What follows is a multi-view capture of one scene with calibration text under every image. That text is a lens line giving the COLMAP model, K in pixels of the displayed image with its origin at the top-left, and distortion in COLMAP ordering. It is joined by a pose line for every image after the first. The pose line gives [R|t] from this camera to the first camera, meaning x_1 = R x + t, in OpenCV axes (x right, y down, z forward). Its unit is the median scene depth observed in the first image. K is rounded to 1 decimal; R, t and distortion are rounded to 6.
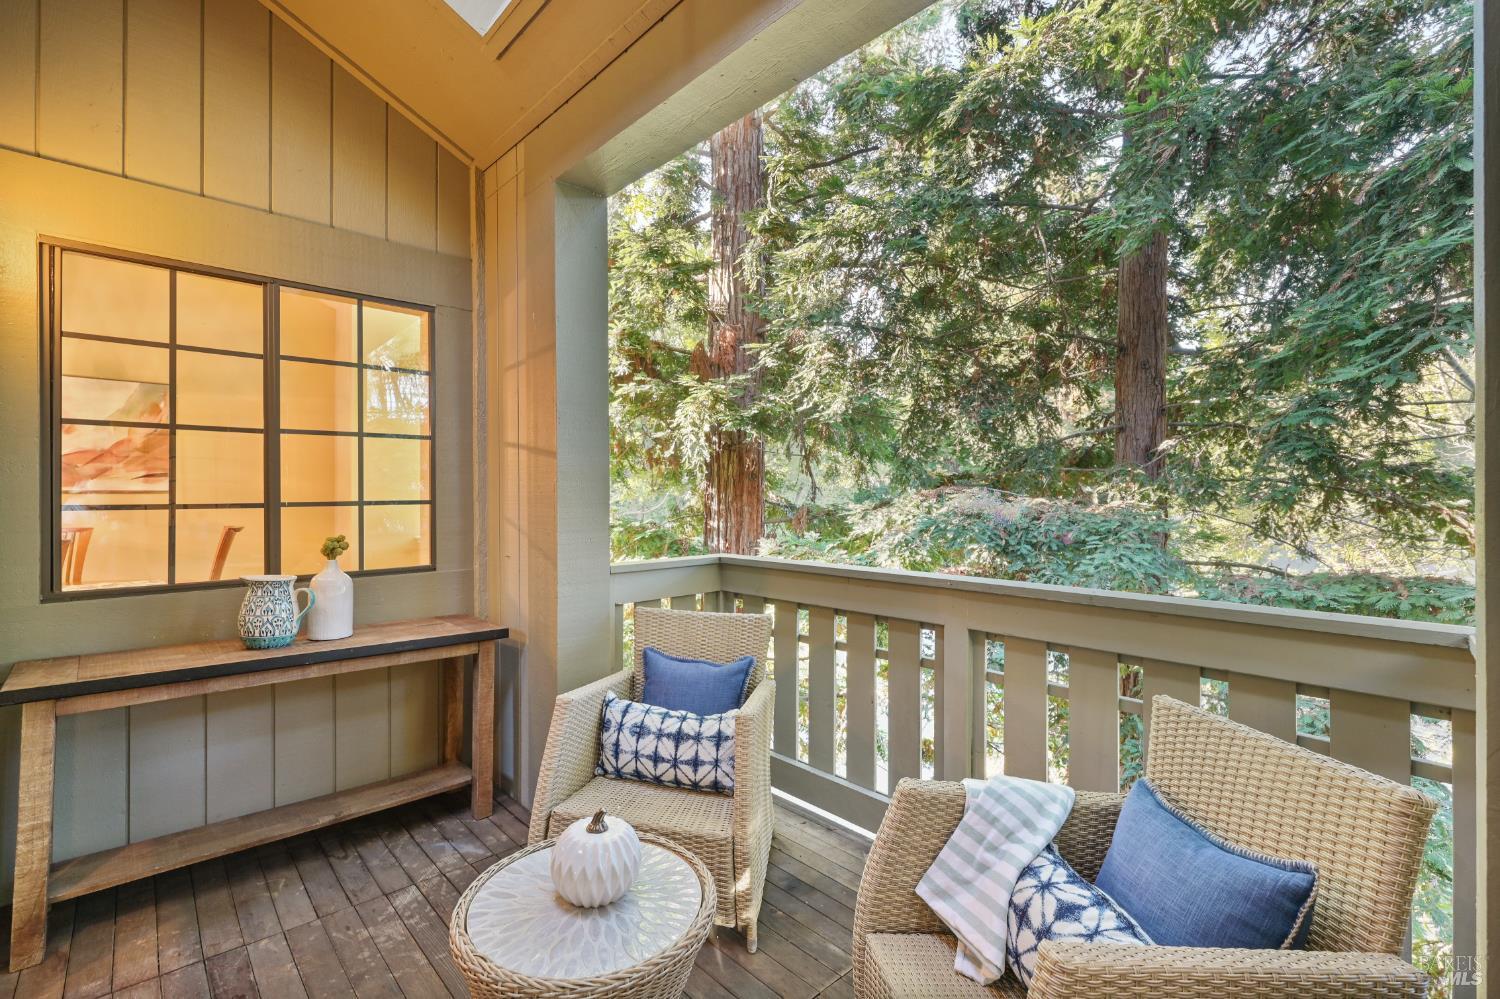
lens RADIAL K [[635.7, 0, 734.8], [0, 635.7, 504.9], [0, 0, 1]] dist [0.003464, -0.000039]
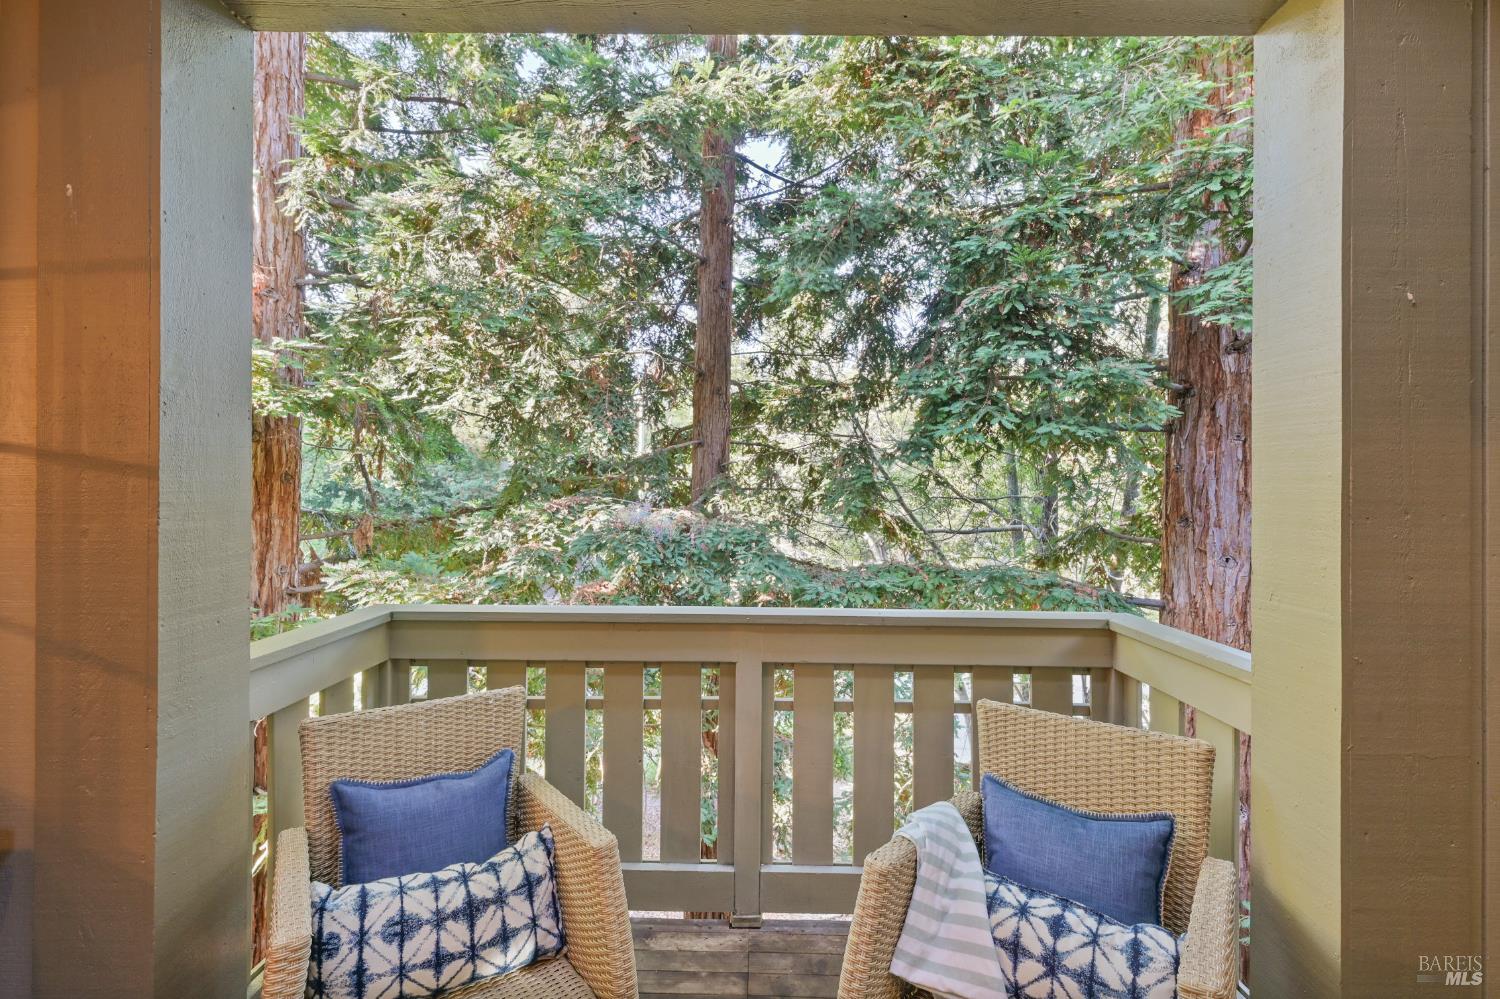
lens RADIAL K [[635.7, 0, 748.8], [0, 635.7, 491.3], [0, 0, 1]] dist [0.003464, -0.000039]
pose [[0.704607, -0.000347, 0.709598, -0.353581], [0.005786, 0.999969, -0.005257, -0.066543], [-0.709574, 0.007810, 0.704587, 0.320074]]
